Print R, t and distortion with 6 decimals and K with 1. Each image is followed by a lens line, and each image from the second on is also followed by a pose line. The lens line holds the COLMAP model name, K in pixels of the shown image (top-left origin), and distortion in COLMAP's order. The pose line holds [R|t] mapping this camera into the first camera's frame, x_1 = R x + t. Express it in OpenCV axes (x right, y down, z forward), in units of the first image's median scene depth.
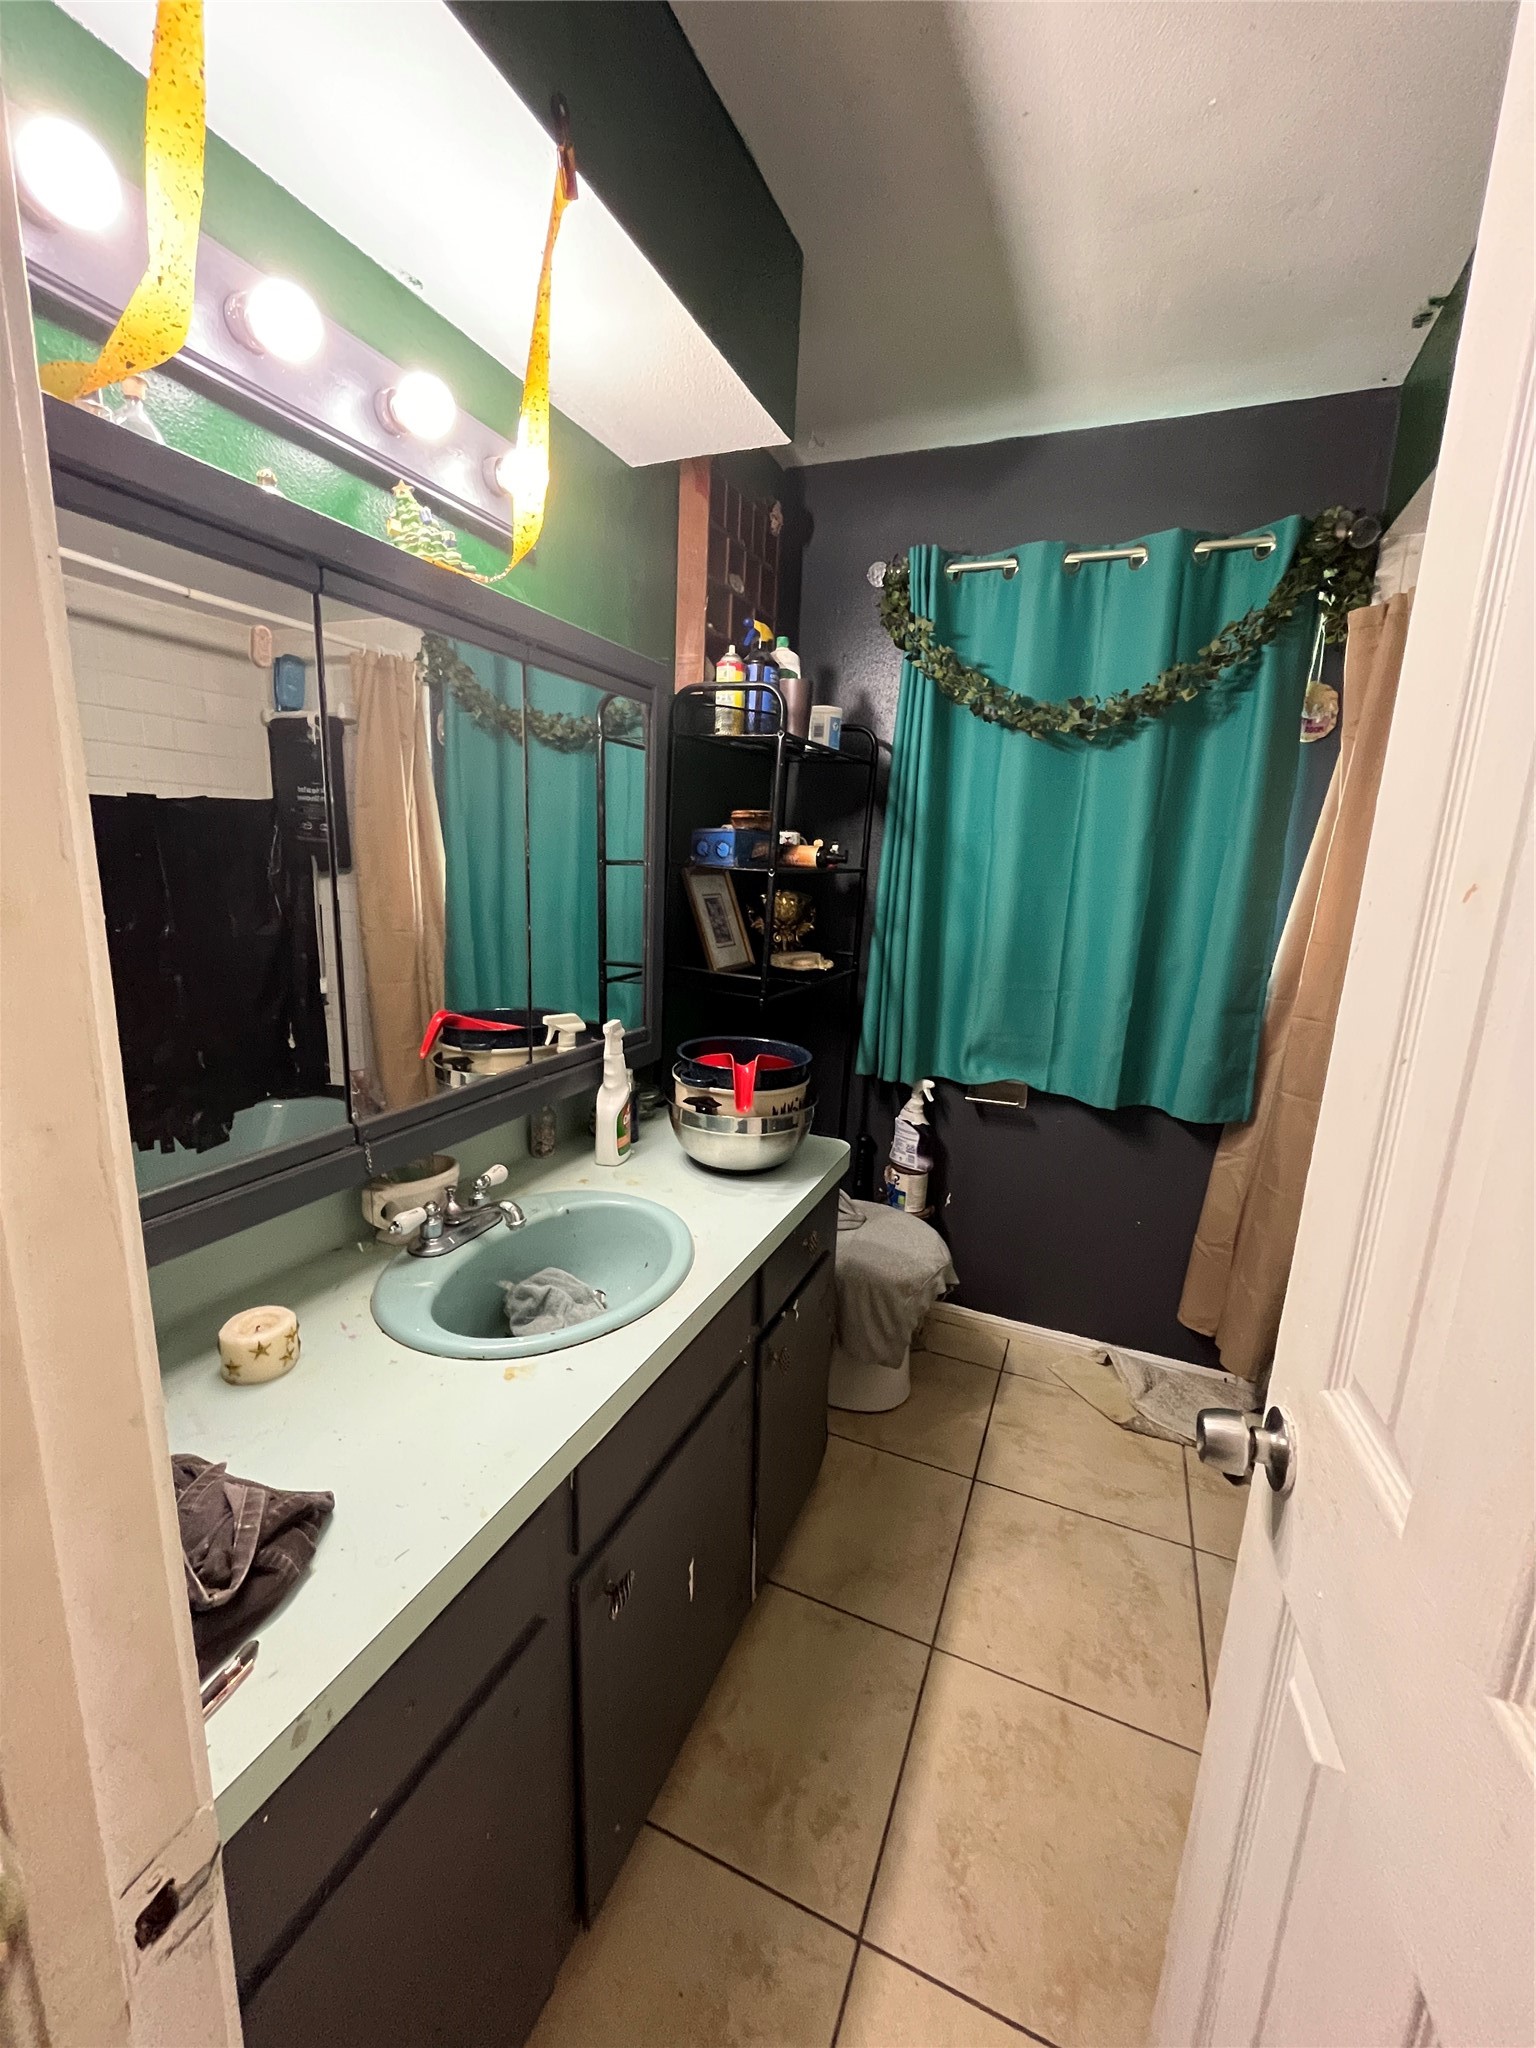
lens RADIAL K [[825.3, 0, 768.7], [0, 825.3, 1027.9], [0, 0, 1]] dist [0.000654, 0.000168]
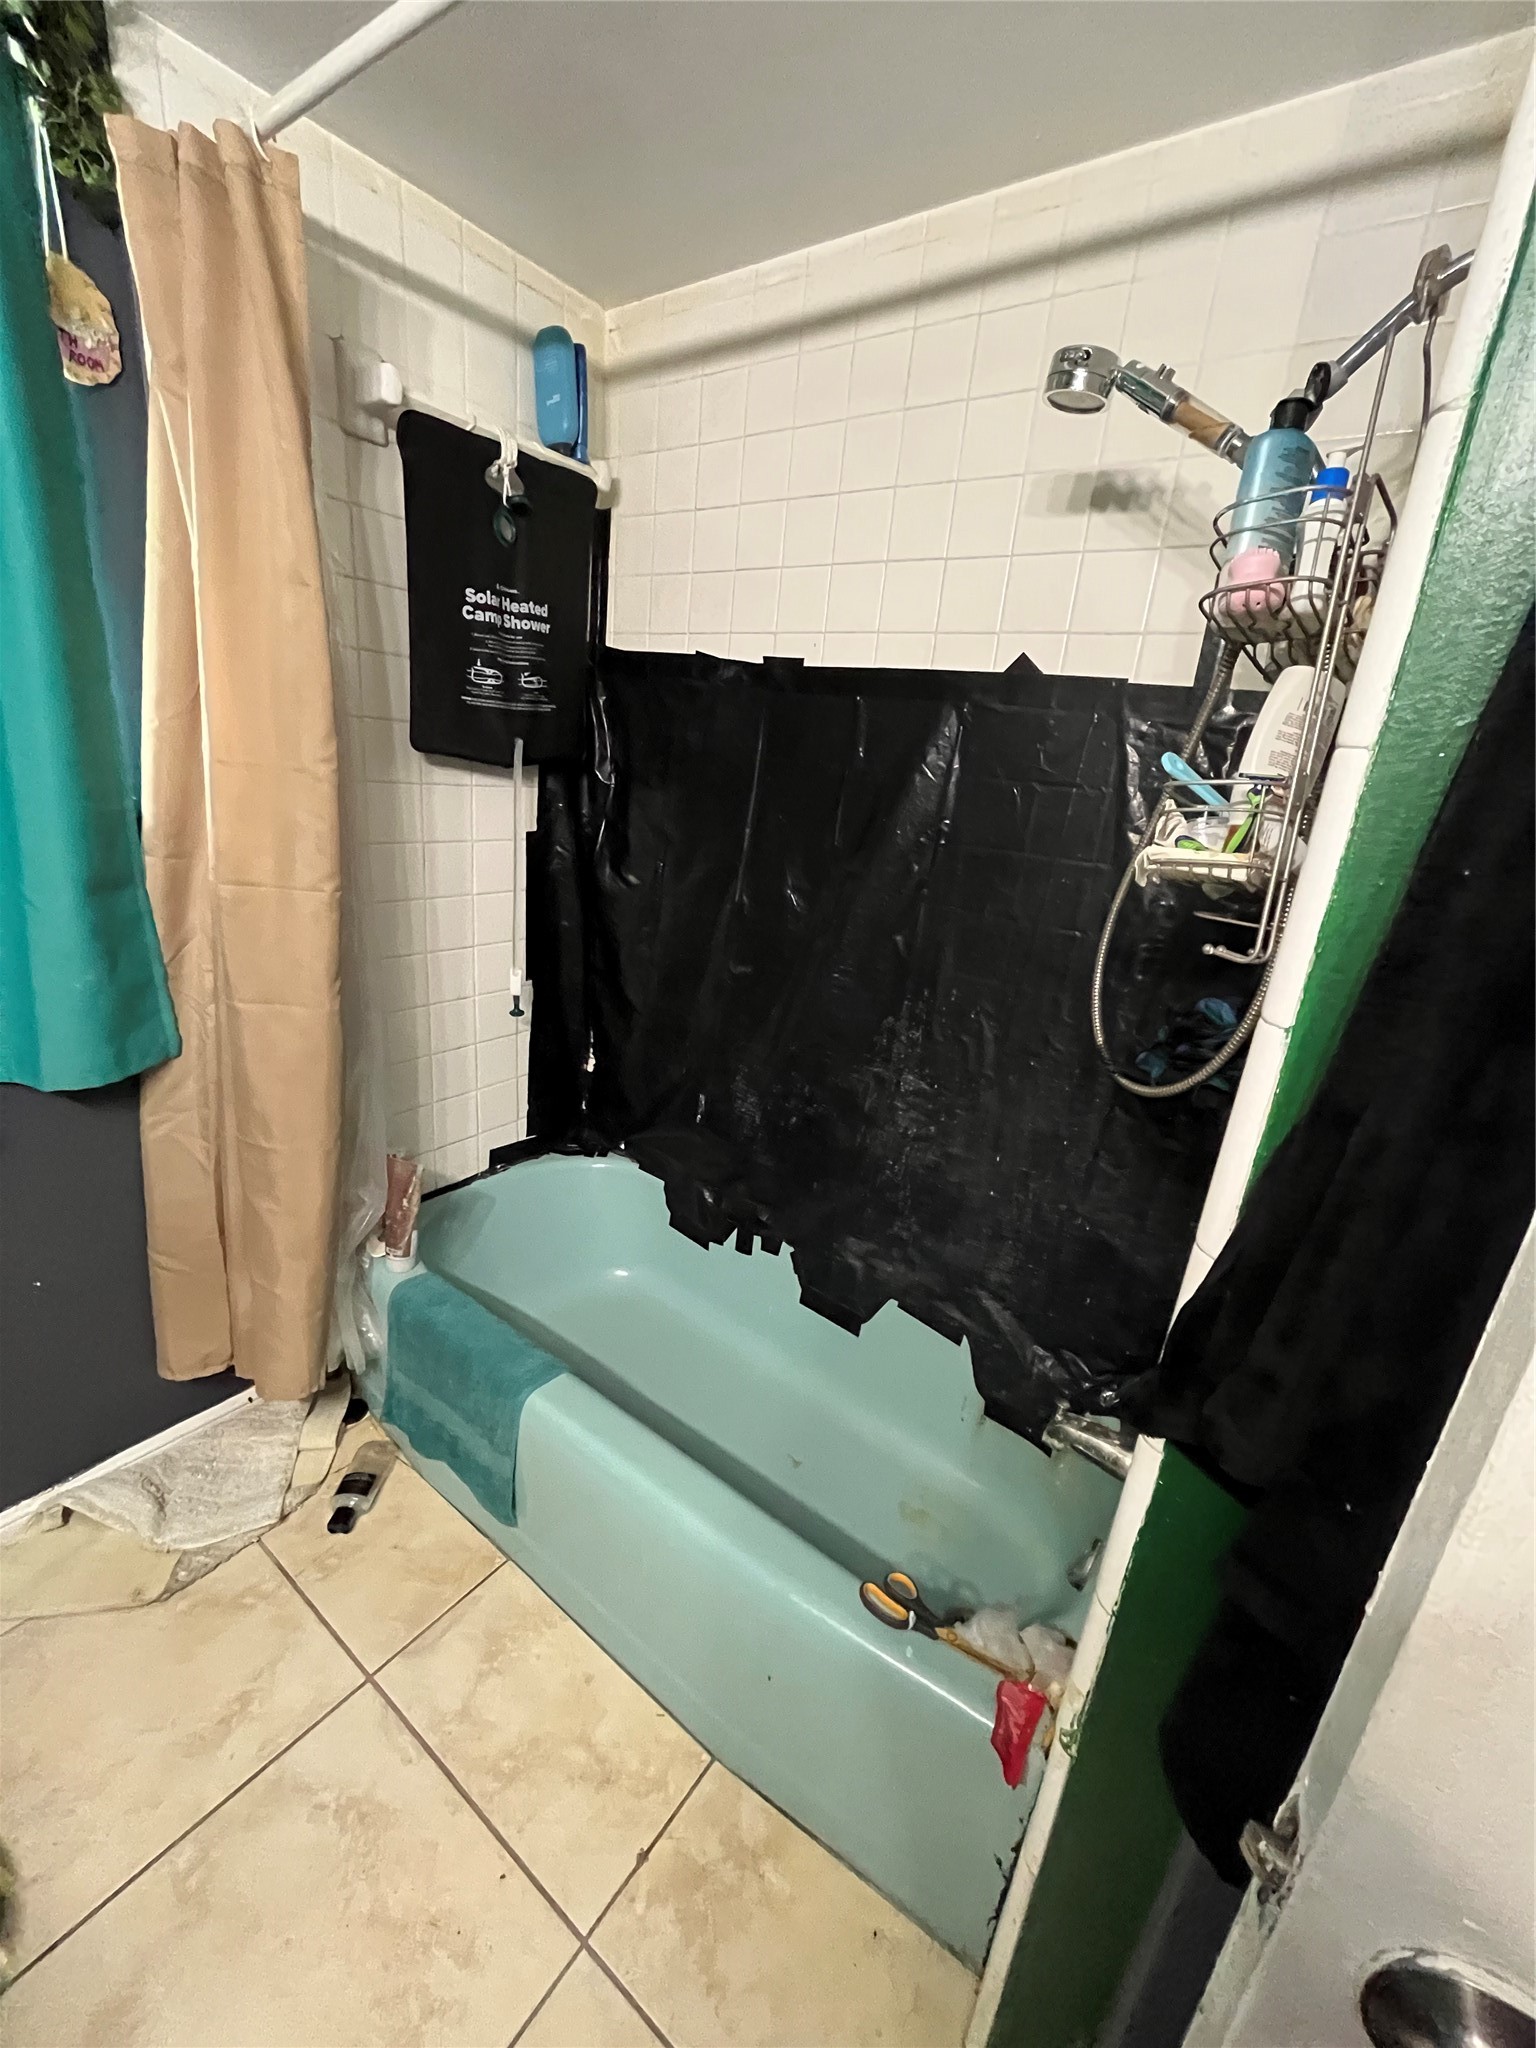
lens RADIAL K [[825.3, 0, 774.0], [0, 825.3, 1032.1], [0, 0, 1]] dist [0.000654, 0.000168]
pose [[0.220736, -0.313331, 0.923634, 0.097422], [0.113844, 0.948796, 0.294660, -0.039491], [-0.968667, 0.040108, 0.245104, 0.394554]]
